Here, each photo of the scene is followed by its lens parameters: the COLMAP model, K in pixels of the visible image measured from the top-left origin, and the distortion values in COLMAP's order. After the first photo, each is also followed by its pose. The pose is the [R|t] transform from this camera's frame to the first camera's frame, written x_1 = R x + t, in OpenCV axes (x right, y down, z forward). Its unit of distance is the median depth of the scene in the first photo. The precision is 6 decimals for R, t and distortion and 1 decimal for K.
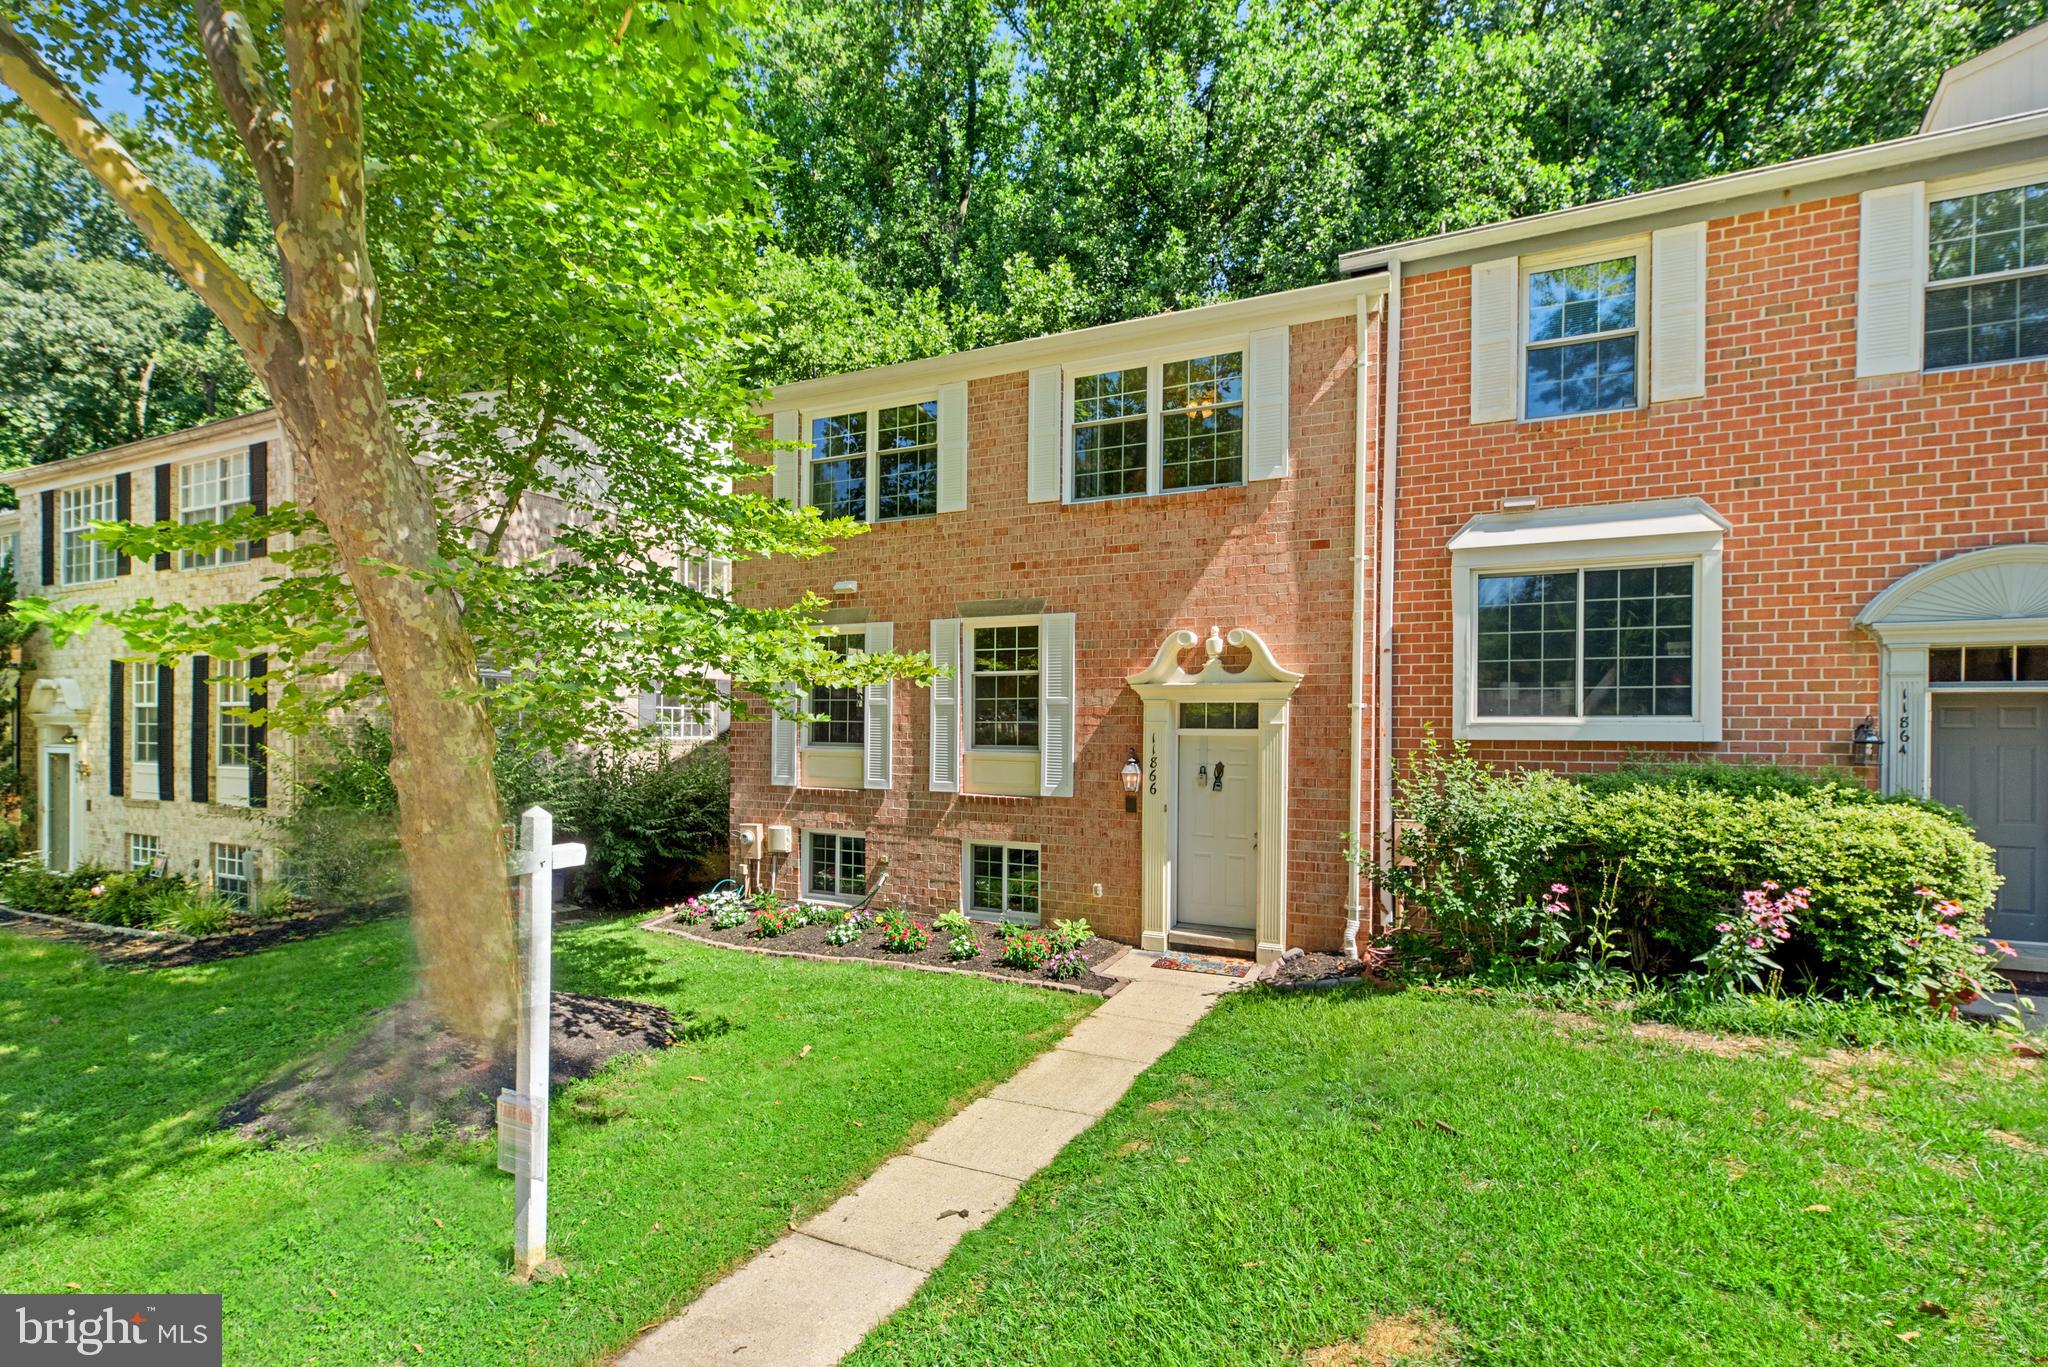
lens RADIAL K [[918.8, 0, 1024.0], [0, 918.8, 683.5], [0, 0, 1]] dist [0.002165, 0.000121]
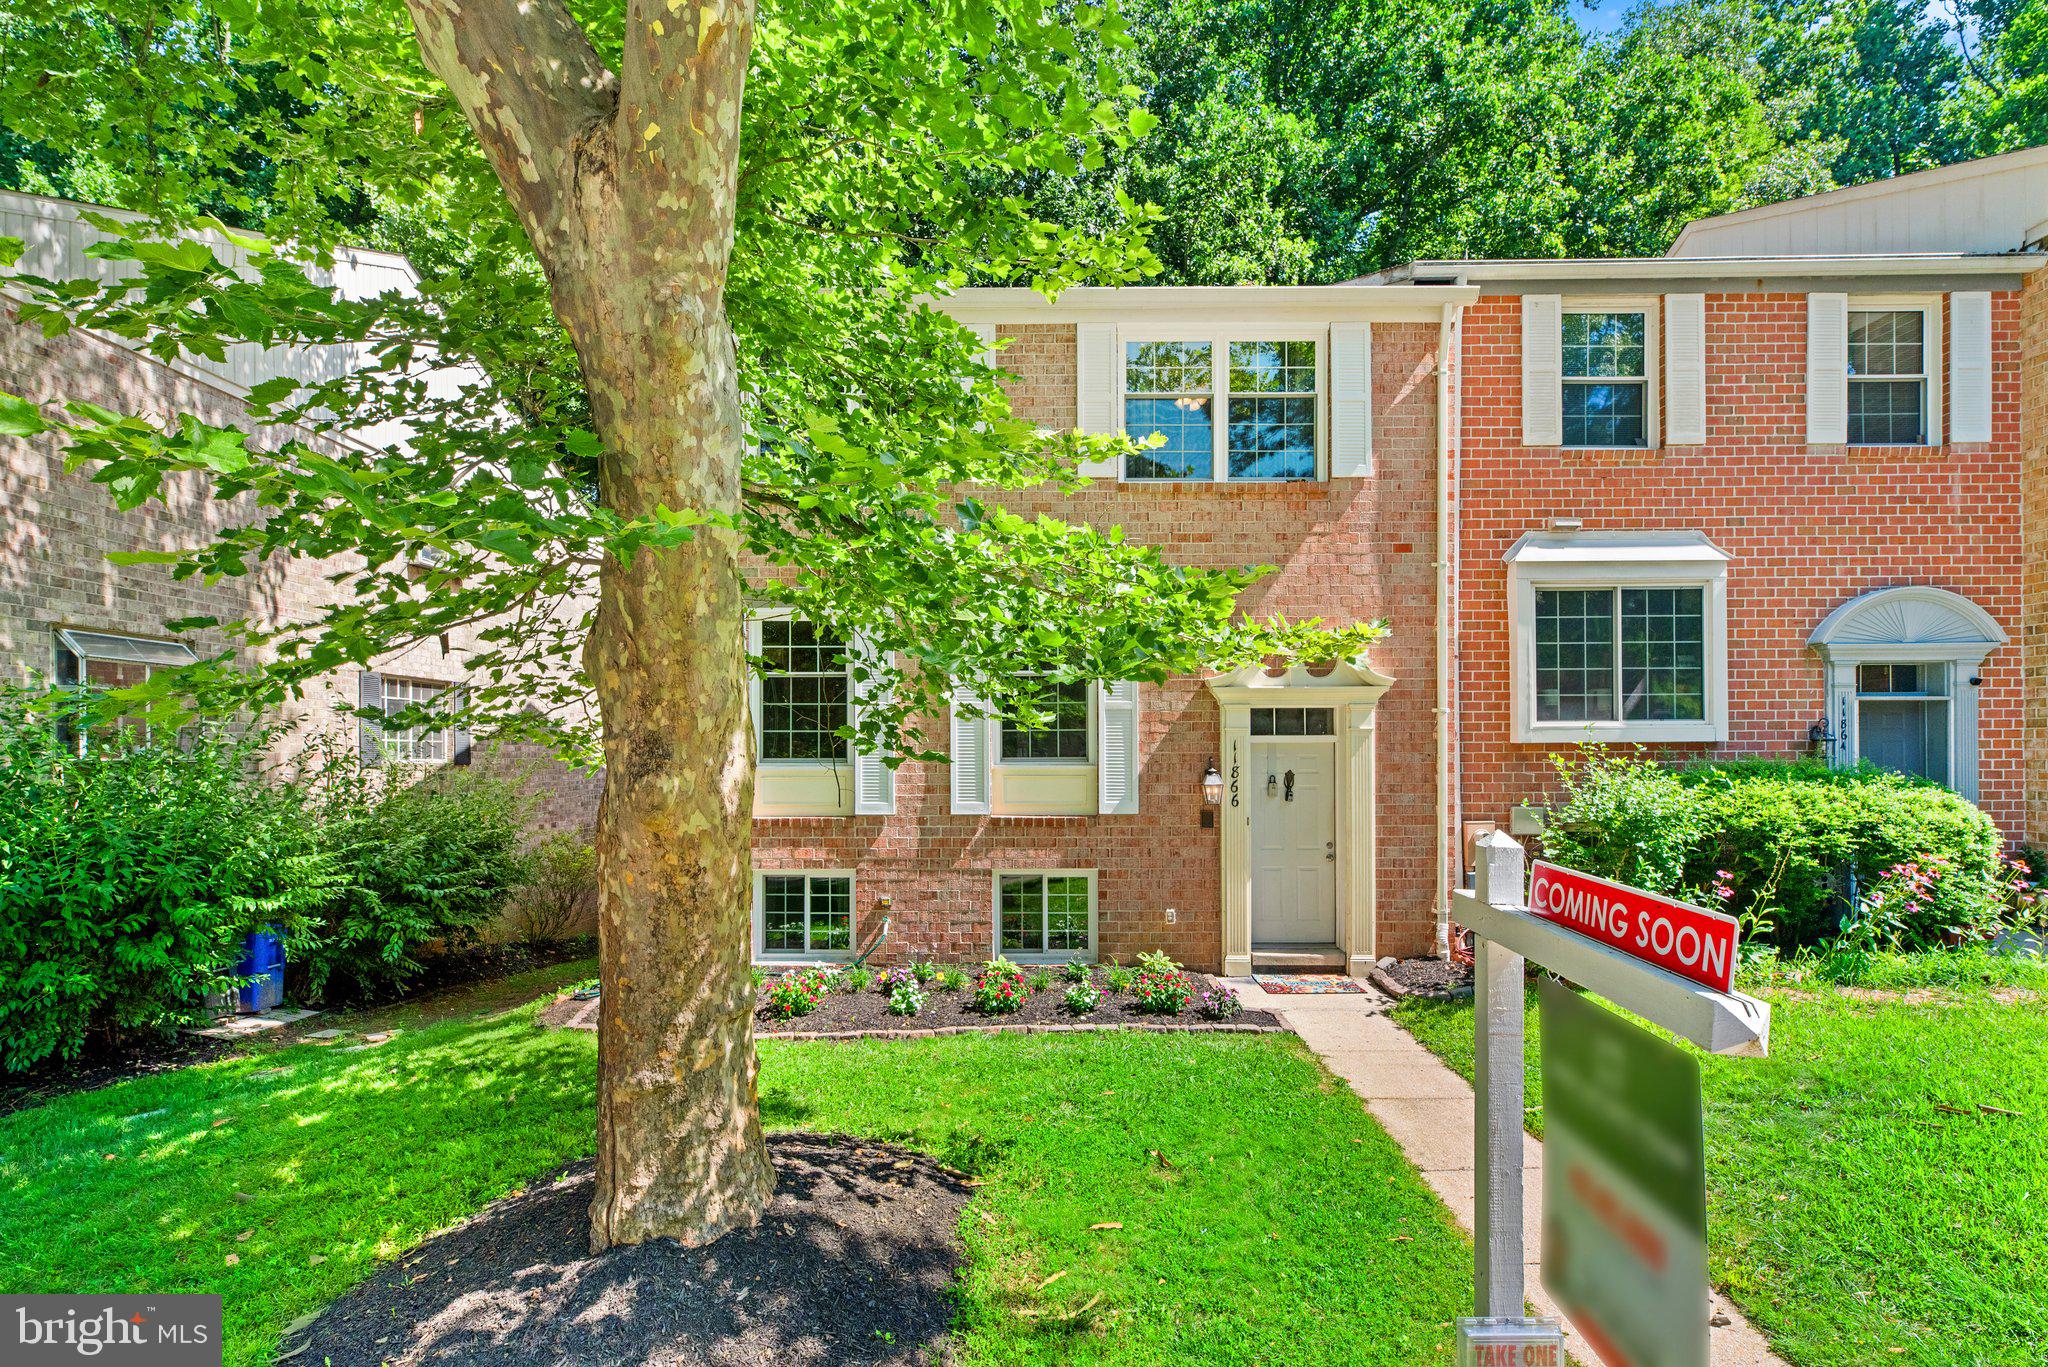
lens RADIAL K [[935.8, 0, 1022.6], [0, 935.8, 708.5], [0, 0, 1]] dist [0.001425, -0.000158]
pose [[0.908324, 0.007644, 0.418198, -0.472201], [-0.009587, 0.999951, 0.002545, 0.023240], [-0.418158, -0.006321, 0.908352, 0.252880]]
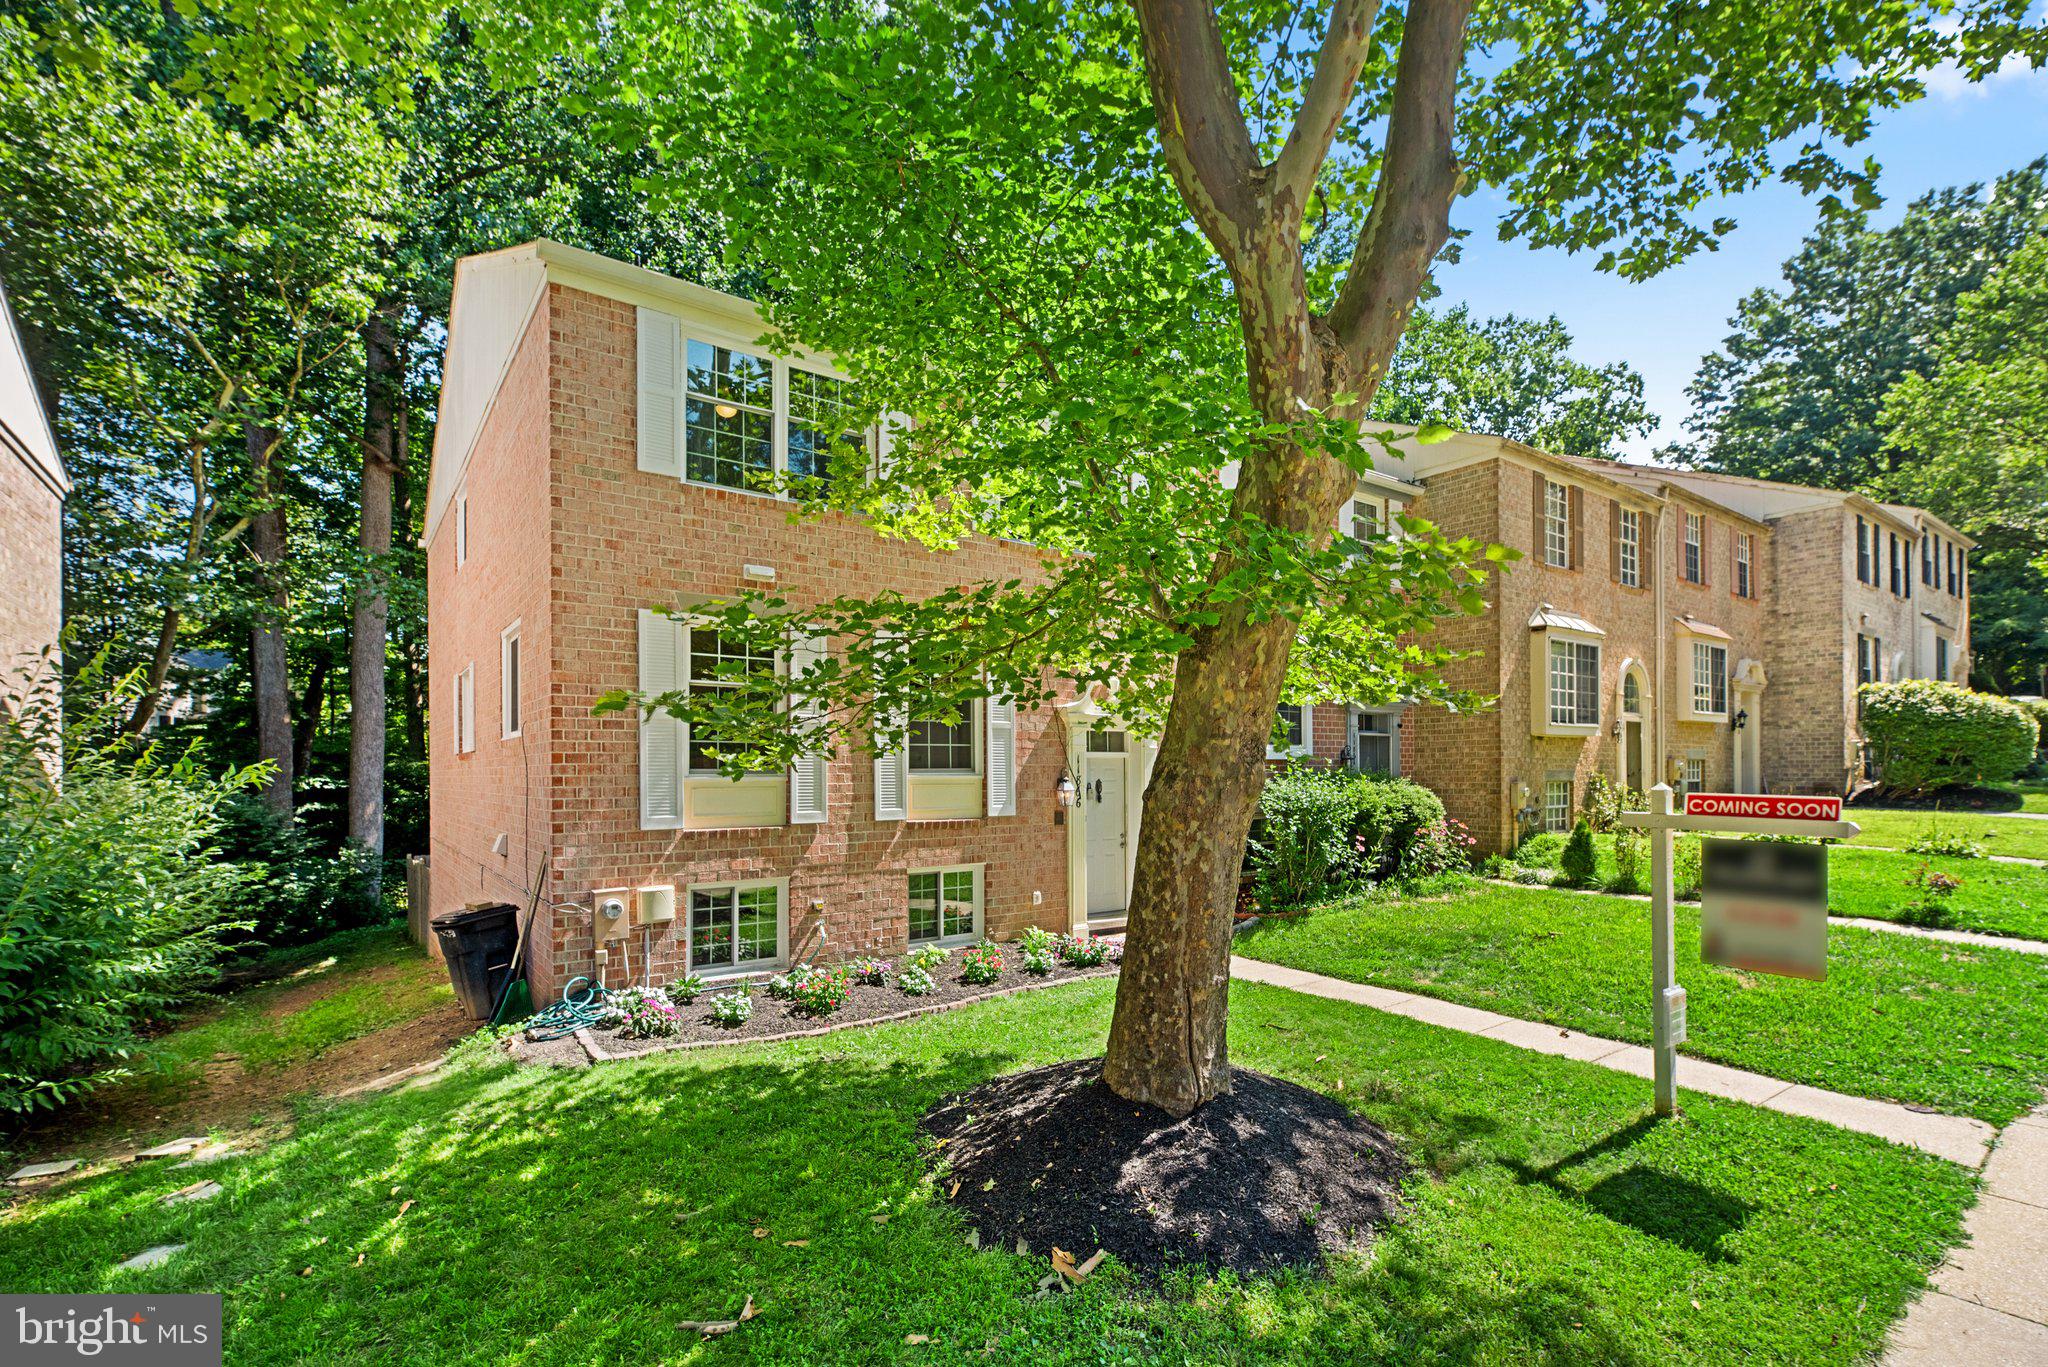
lens RADIAL K [[943.2, 0, 1019.9], [0, 943.2, 703.5], [0, 0, 1]] dist [-0.000563, 0.000021]
pose [[0.485113, 0.053562, 0.872809, -1.012600], [-0.032457, 0.998537, -0.043238, 0.045151], [-0.873849, -0.007353, 0.486142, 0.509235]]
